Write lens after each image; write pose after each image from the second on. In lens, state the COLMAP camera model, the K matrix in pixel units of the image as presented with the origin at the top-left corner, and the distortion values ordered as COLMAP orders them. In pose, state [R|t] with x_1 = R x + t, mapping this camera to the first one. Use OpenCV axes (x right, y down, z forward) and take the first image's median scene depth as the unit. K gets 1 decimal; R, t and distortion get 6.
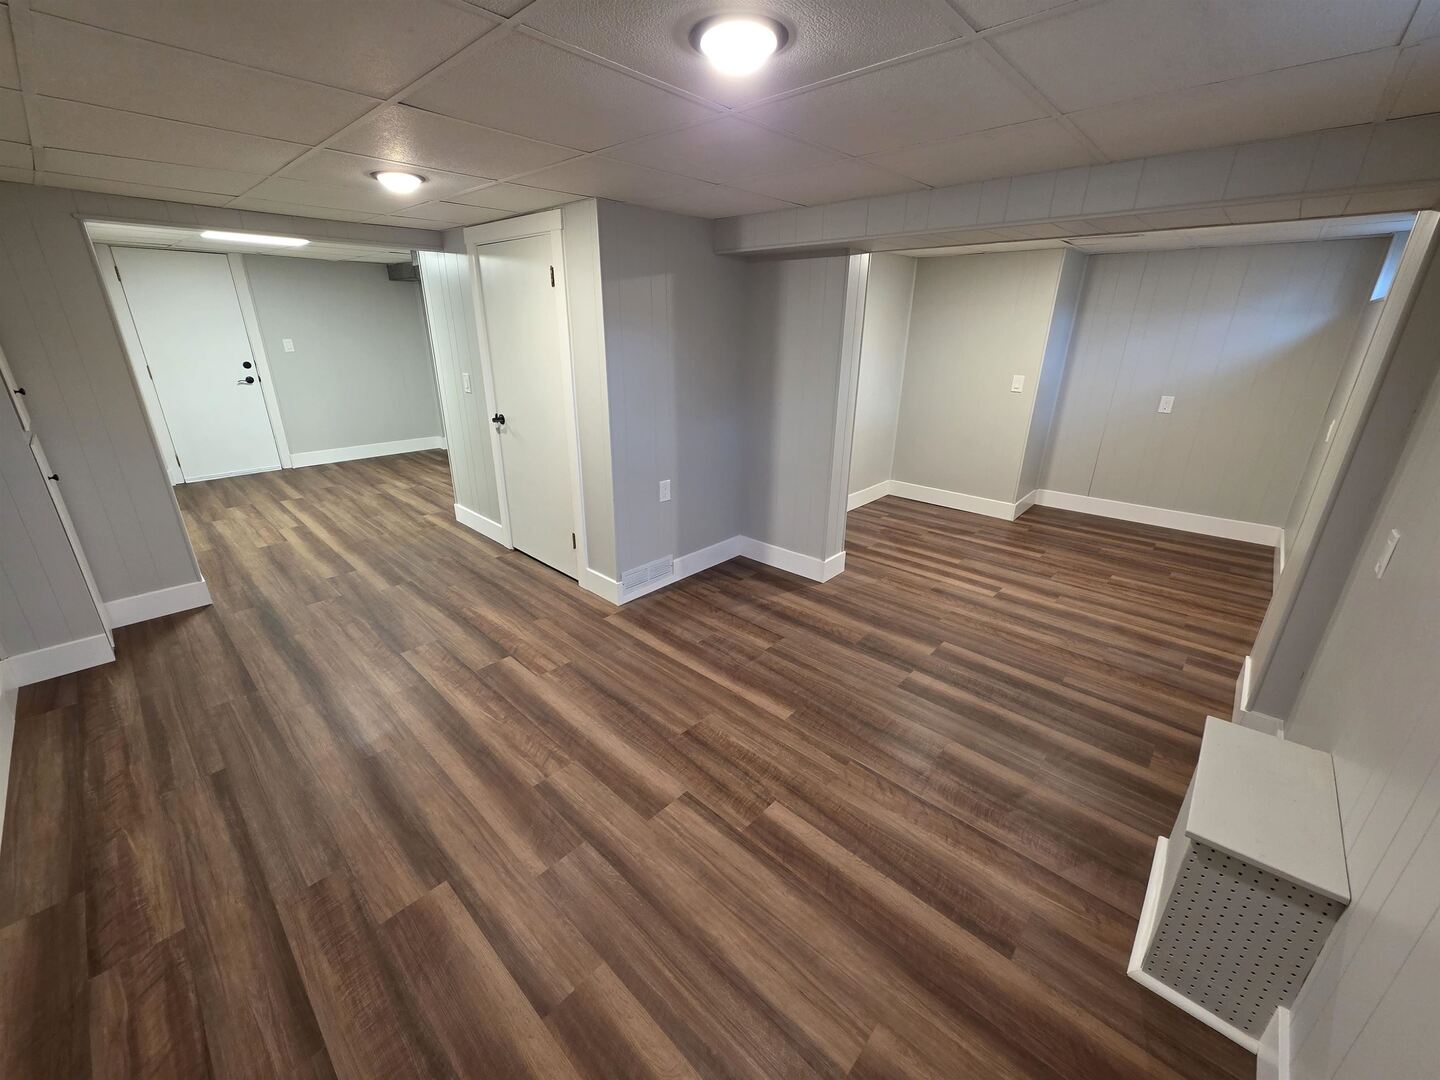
lens RADIAL K [[573.2, 0, 717.8], [0, 573.2, 533.8], [0, 0, 1]] dist [0.007988, -0.001896]
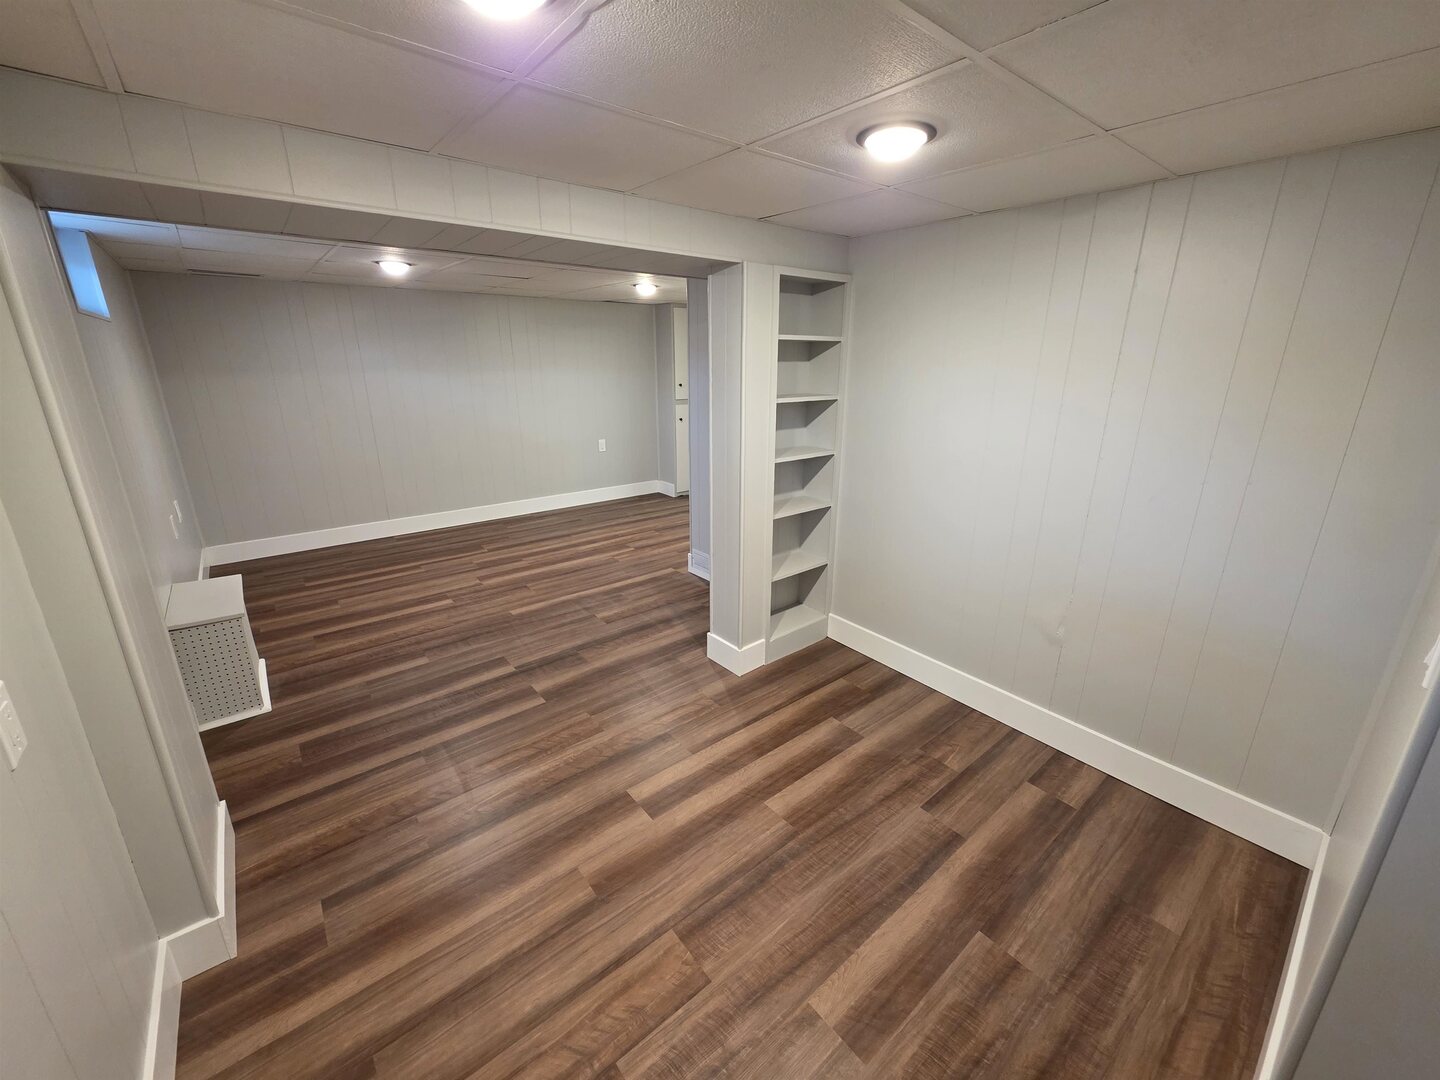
lens RADIAL K [[573.2, 0, 721.2], [0, 573.2, 533.6], [0, 0, 1]] dist [0.007988, -0.001896]
pose [[-0.136502, 0.282781, -0.949422, 1.222370], [-0.349089, 0.883185, 0.313243, -0.455776], [0.927094, 0.374191, -0.021841, 1.261995]]
